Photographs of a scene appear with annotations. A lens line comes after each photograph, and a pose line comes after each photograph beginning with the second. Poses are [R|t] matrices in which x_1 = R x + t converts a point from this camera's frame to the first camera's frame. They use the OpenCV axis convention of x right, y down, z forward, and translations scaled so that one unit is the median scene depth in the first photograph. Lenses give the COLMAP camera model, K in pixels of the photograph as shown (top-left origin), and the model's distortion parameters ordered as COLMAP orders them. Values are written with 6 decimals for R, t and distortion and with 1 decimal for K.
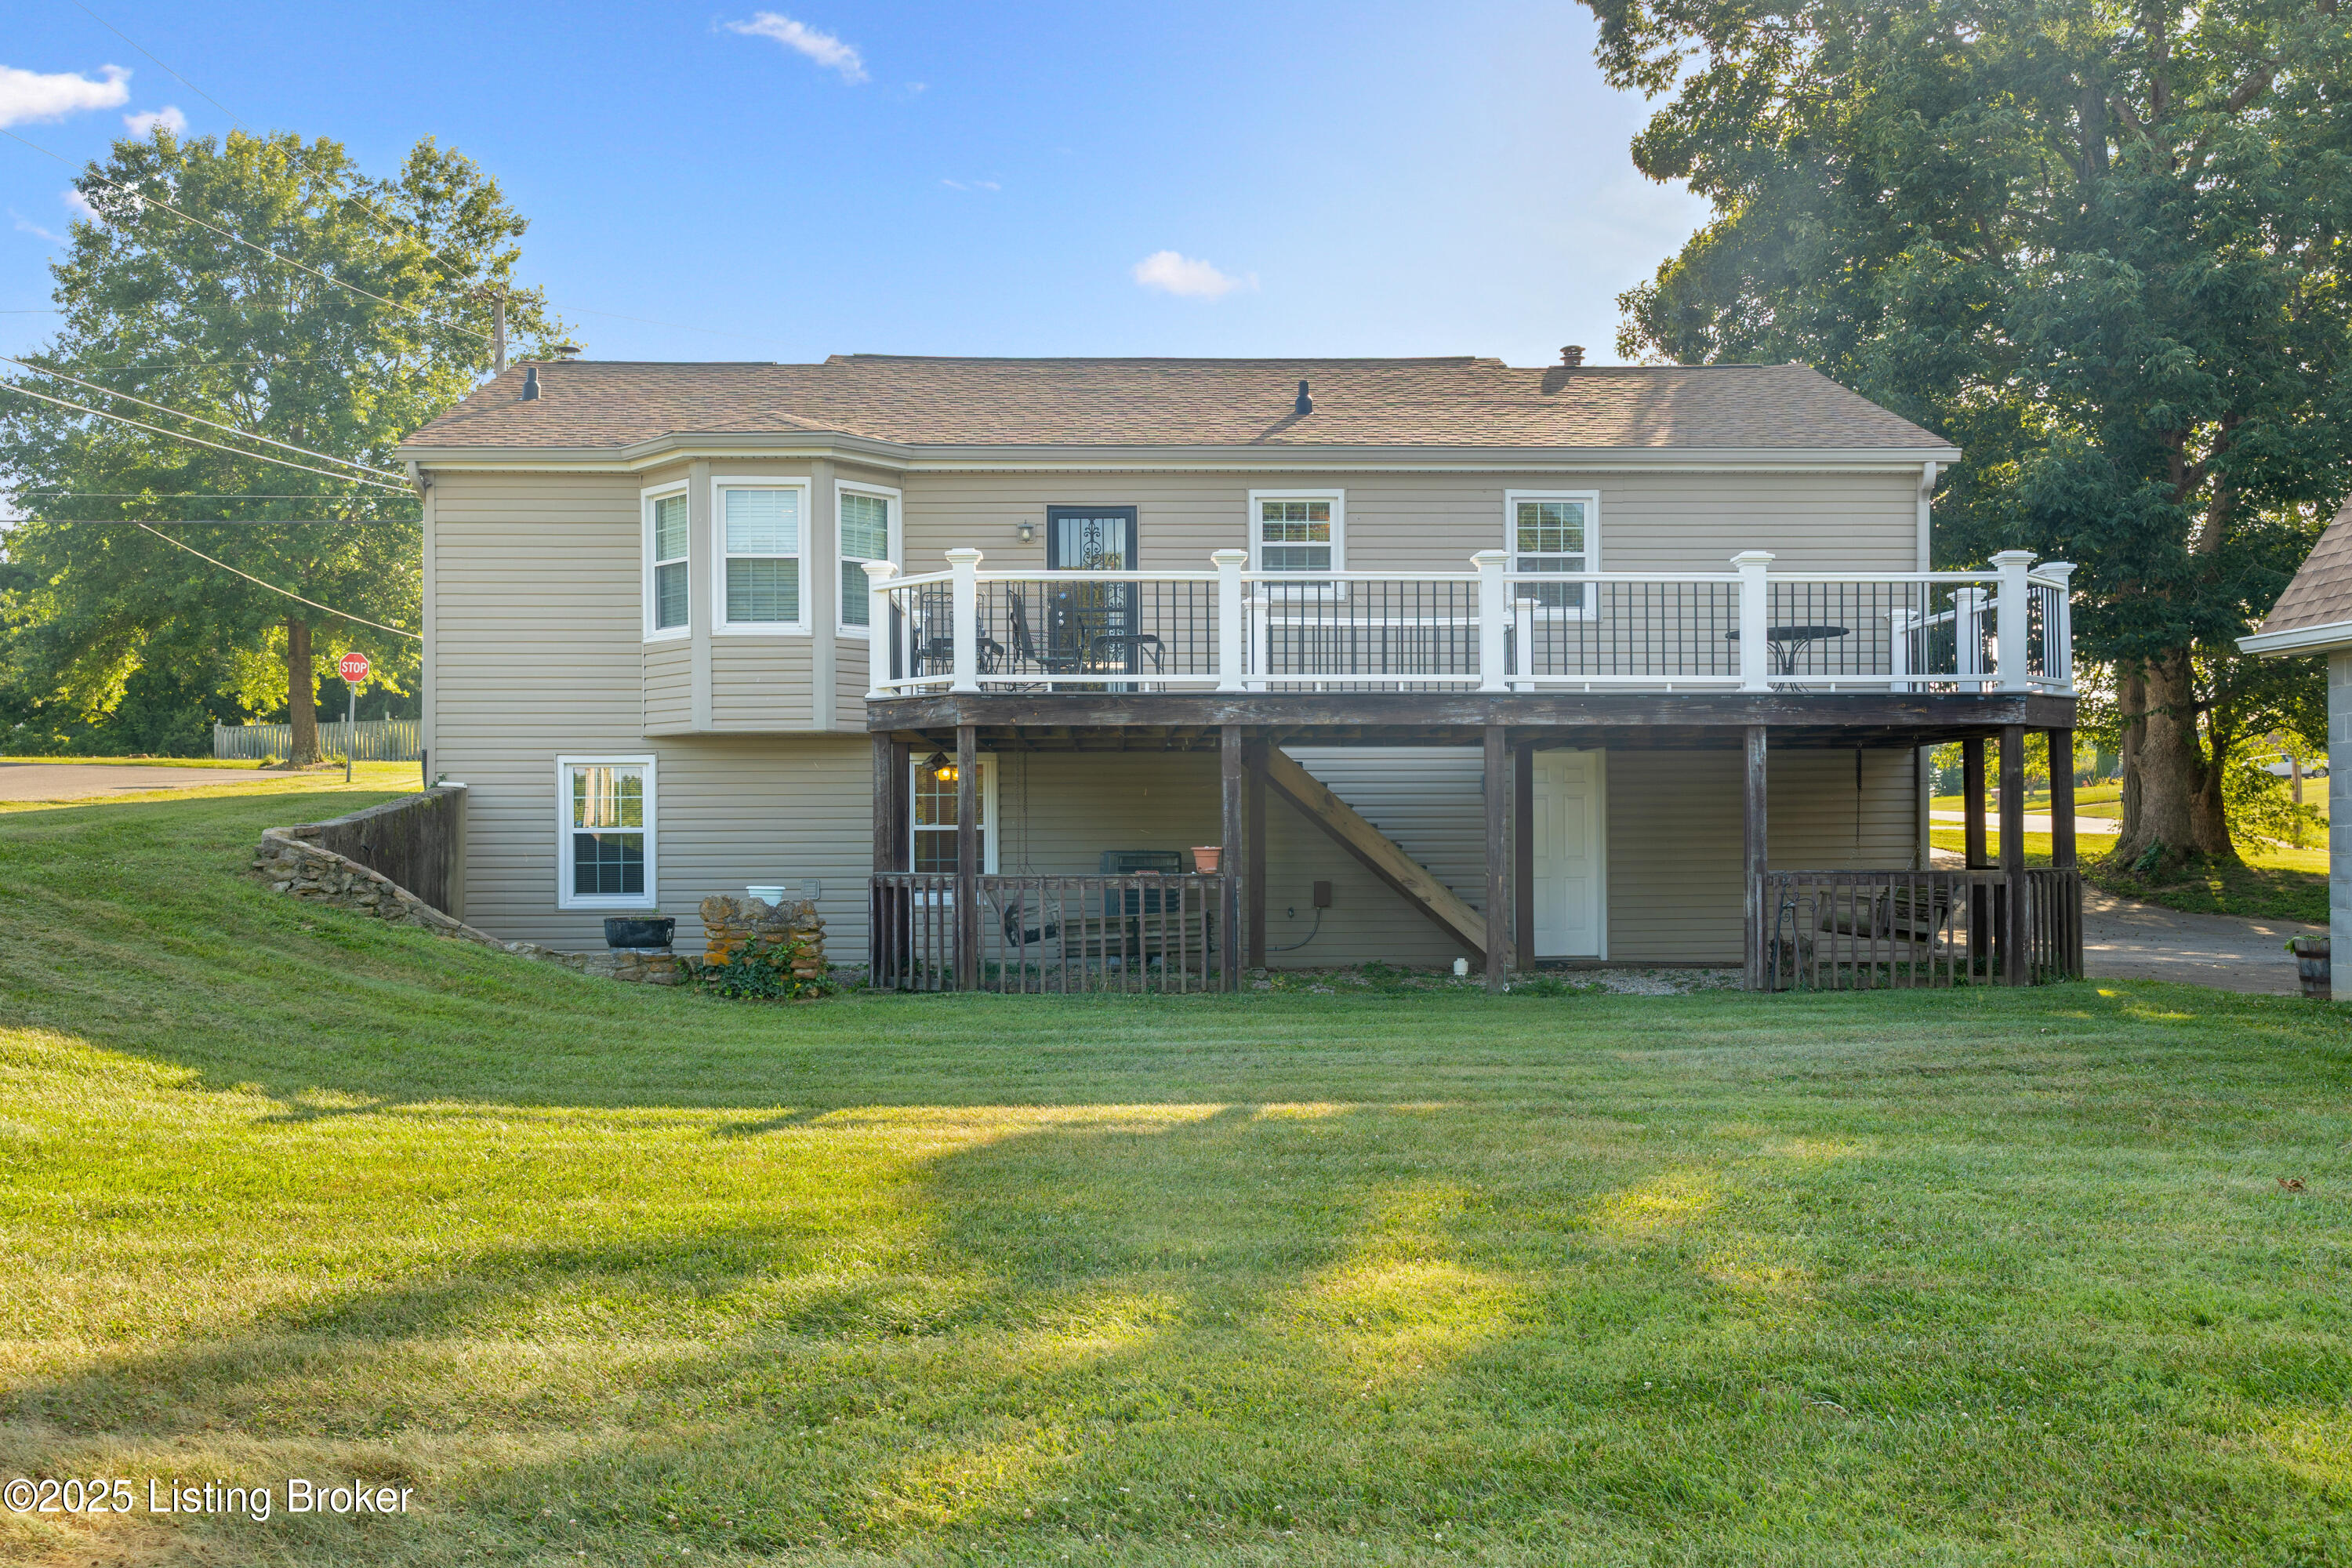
lens RADIAL K [[2076.9, 0, 1176.0], [0, 2076.9, 784.0], [0, 0, 1]] dist [0.015141, 0.014991]
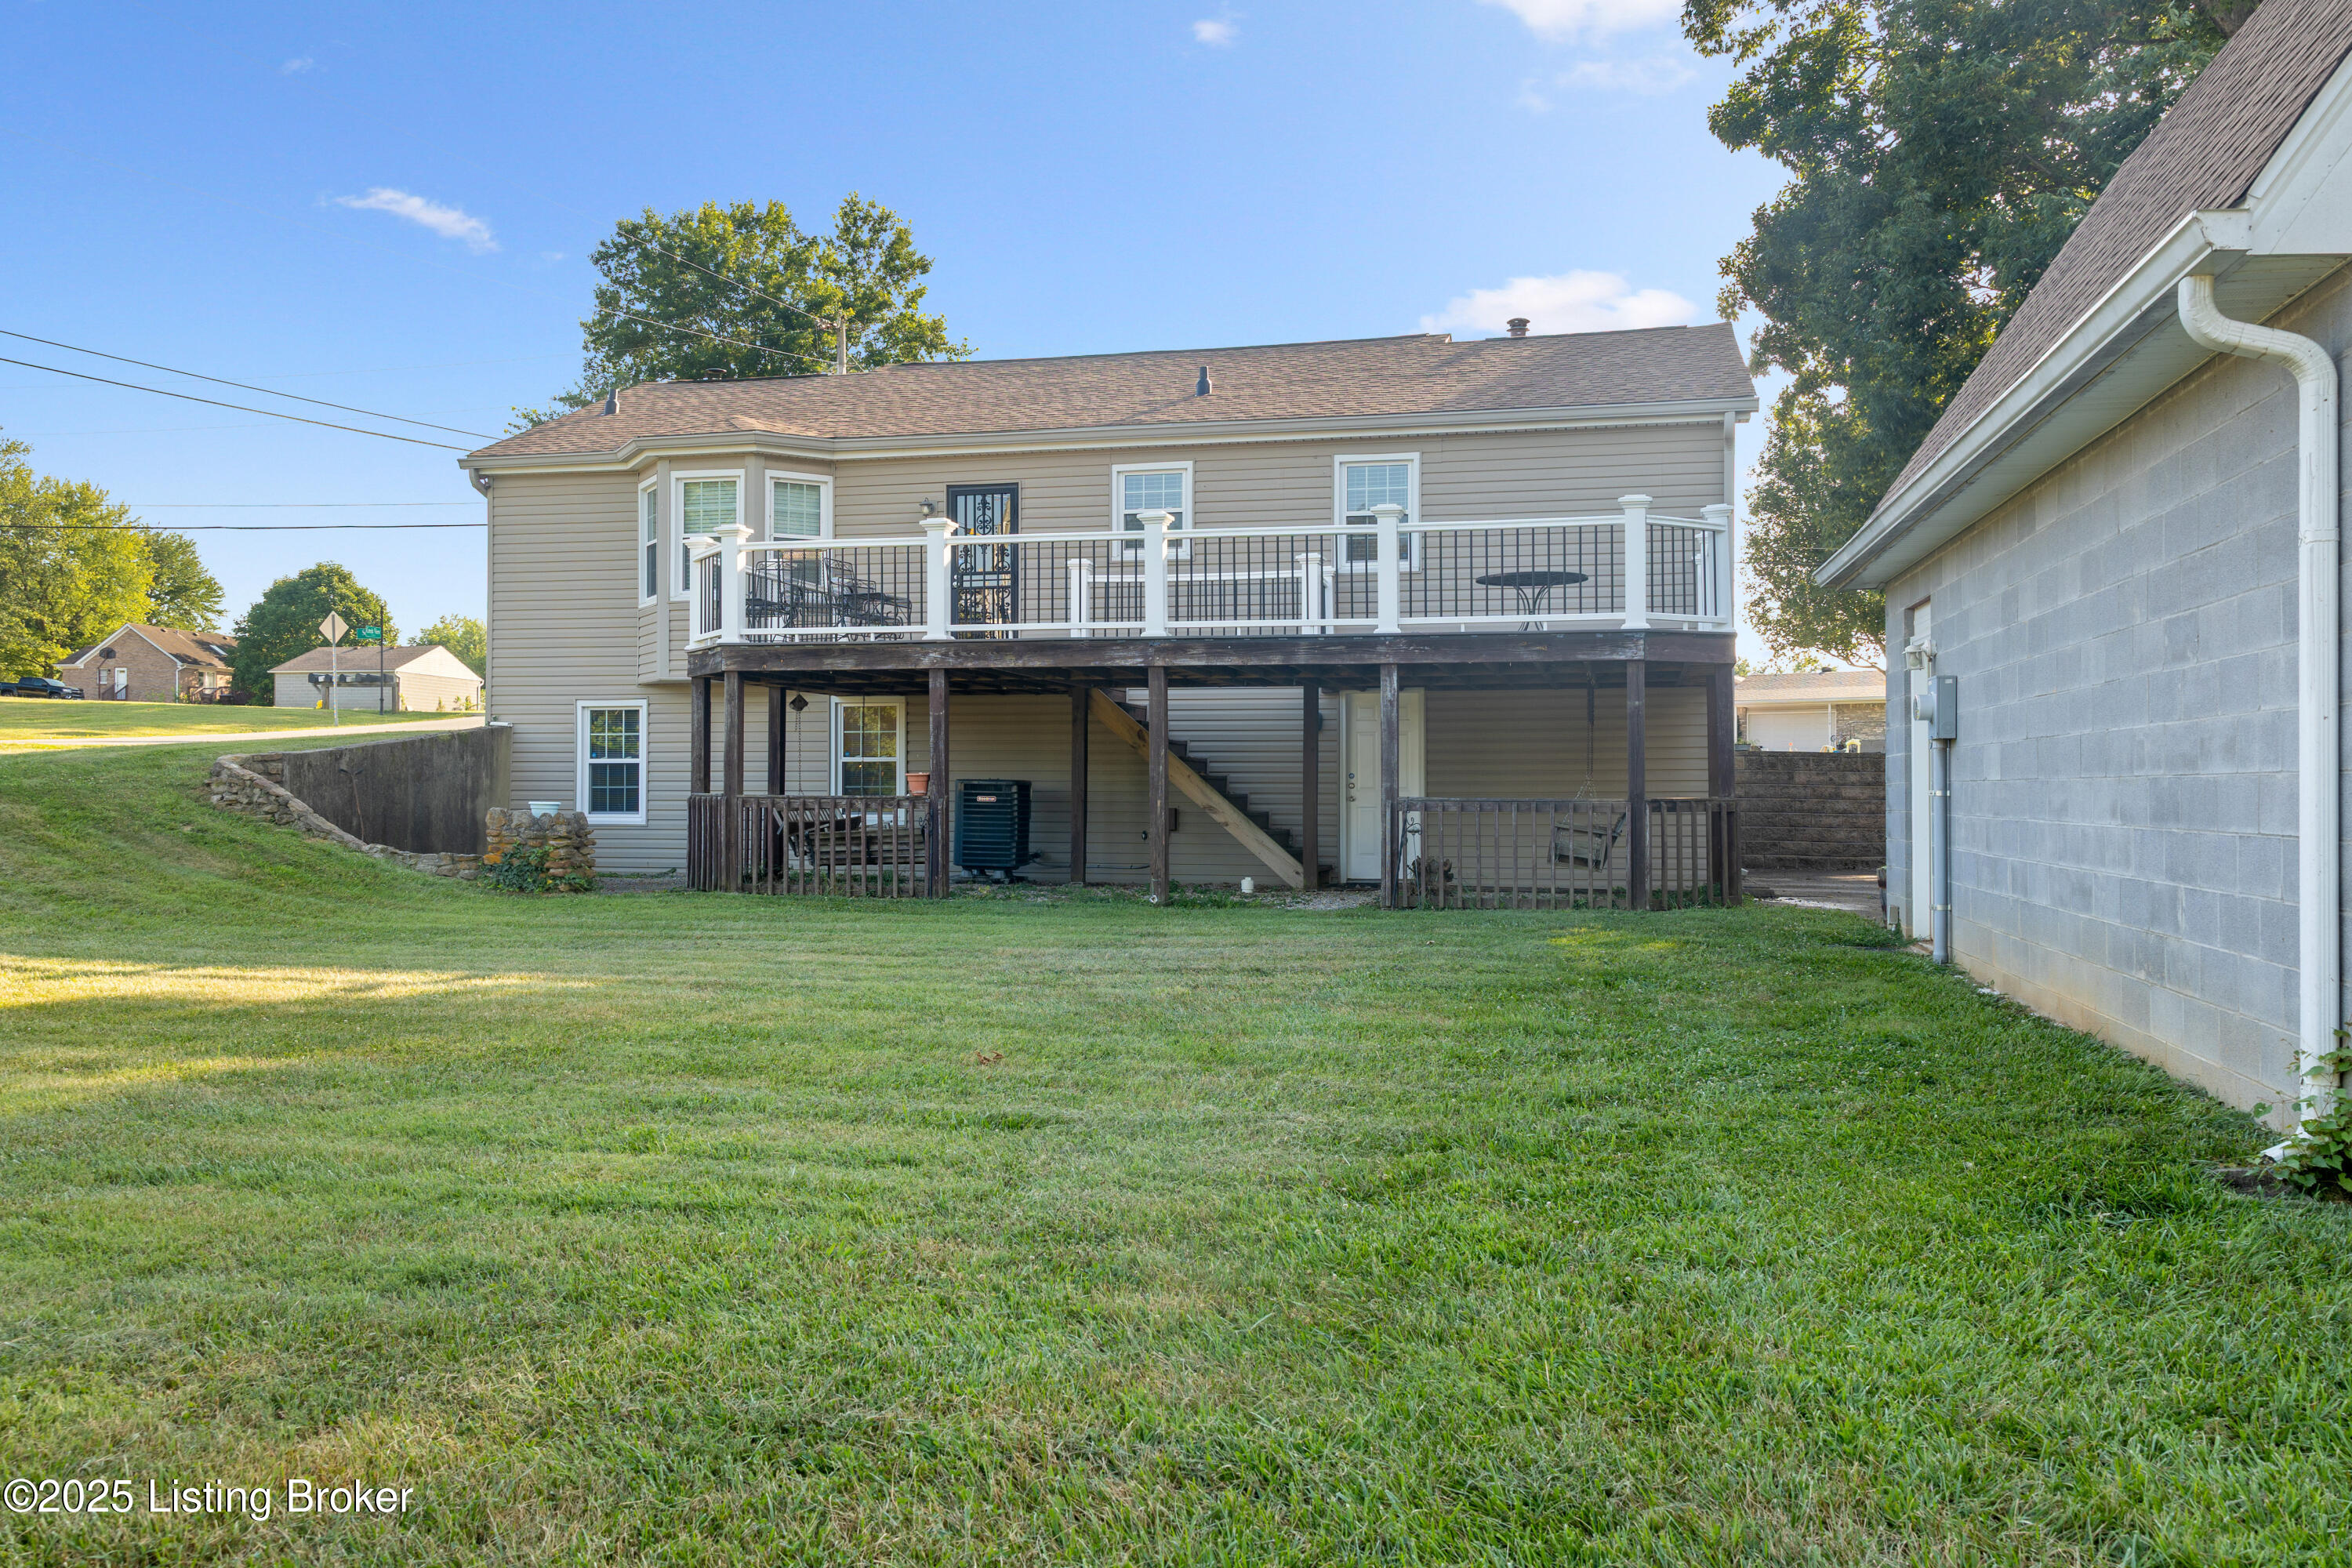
lens RADIAL K [[1870.8, 0, 1171.6], [0, 1870.8, 714.0], [0, 0, 1]] dist [0.049301, -0.000301]
pose [[0.959109, -0.003593, -0.283016, 0.359816], [0.000359, 0.999934, -0.011477, 0.007458], [0.283038, 0.010906, 0.959047, 0.022363]]
